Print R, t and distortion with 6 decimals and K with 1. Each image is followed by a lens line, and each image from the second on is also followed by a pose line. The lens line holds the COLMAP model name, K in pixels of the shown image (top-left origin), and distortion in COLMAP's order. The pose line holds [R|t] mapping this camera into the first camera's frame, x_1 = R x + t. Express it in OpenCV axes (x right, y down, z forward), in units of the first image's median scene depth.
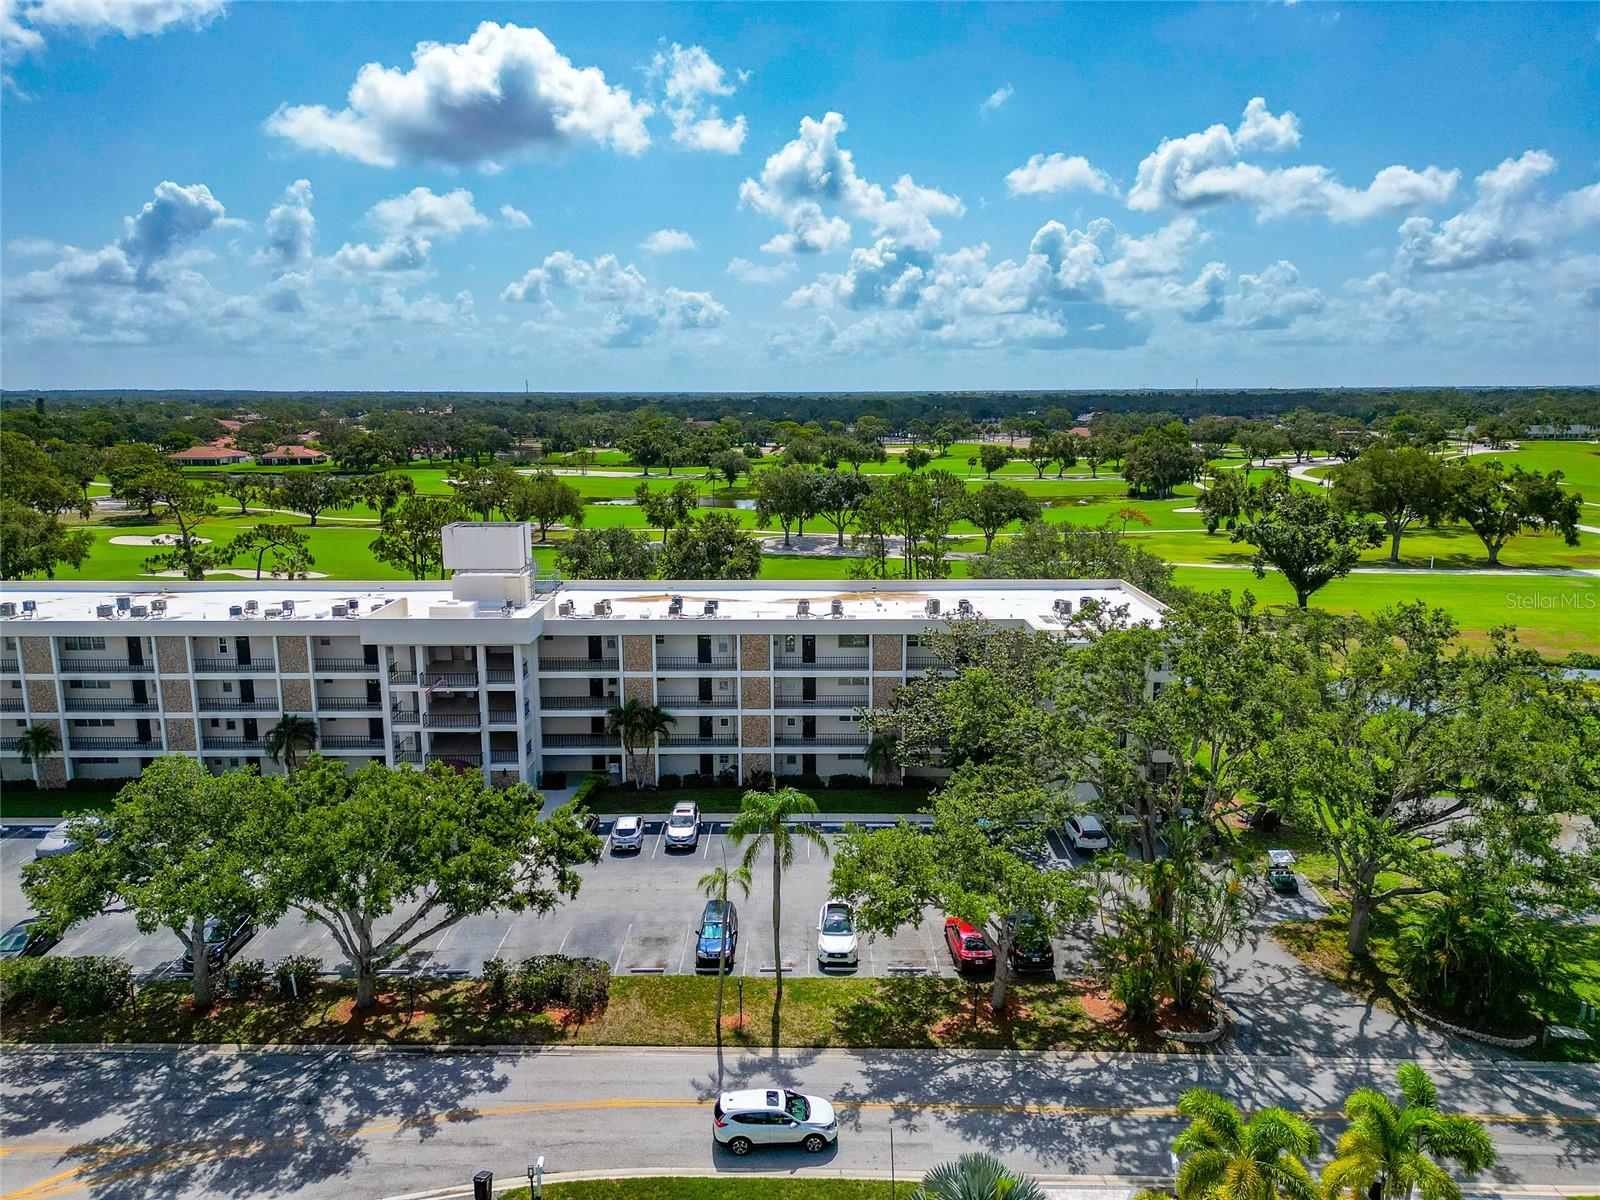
lens RADIAL K [[1127.3, 0, 797.5], [0, 1127.3, 613.5], [0, 0, 1]] dist [0.070190, -0.068777]
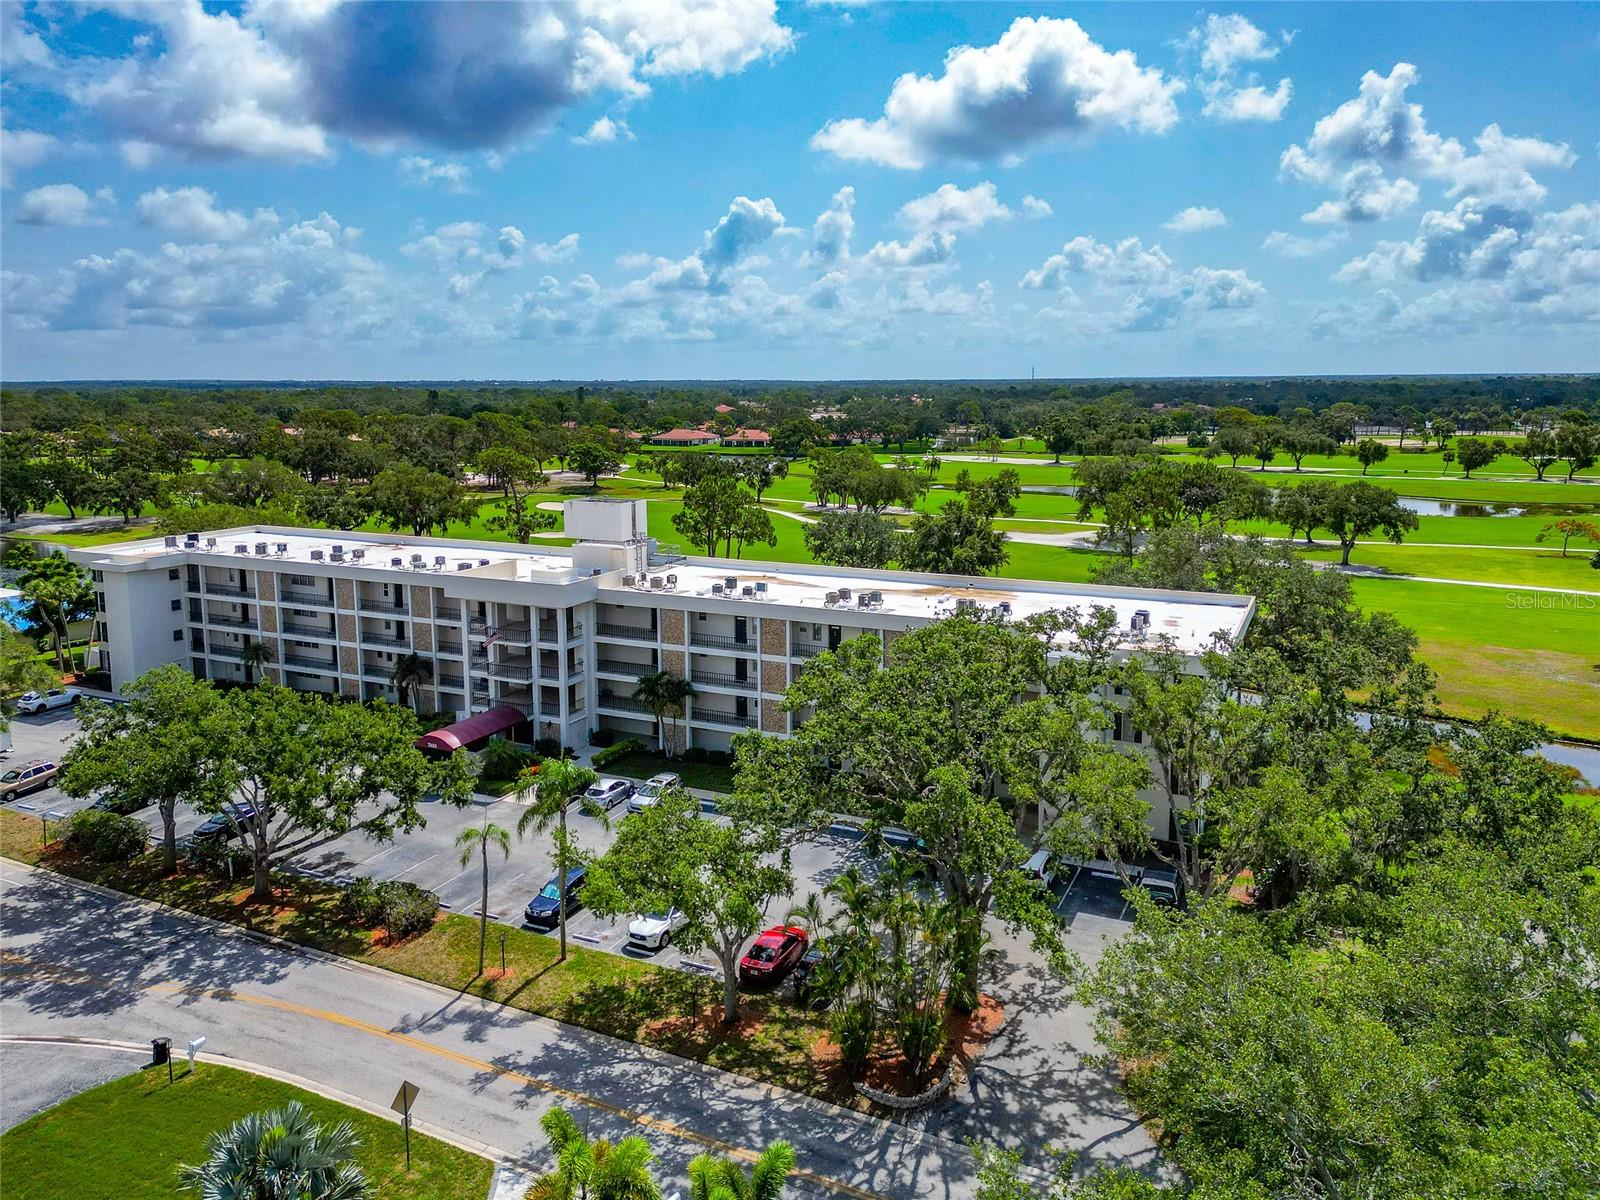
lens RADIAL K [[1140.8, 0, 794.0], [0, 1140.8, 560.6], [0, 0, 1]] dist [0.068134, -0.065027]
pose [[0.905091, 0.065244, -0.420182, 0.399289], [-0.079955, 0.996645, -0.017472, -0.016513], [0.417632, 0.049409, 0.907272, 0.083341]]
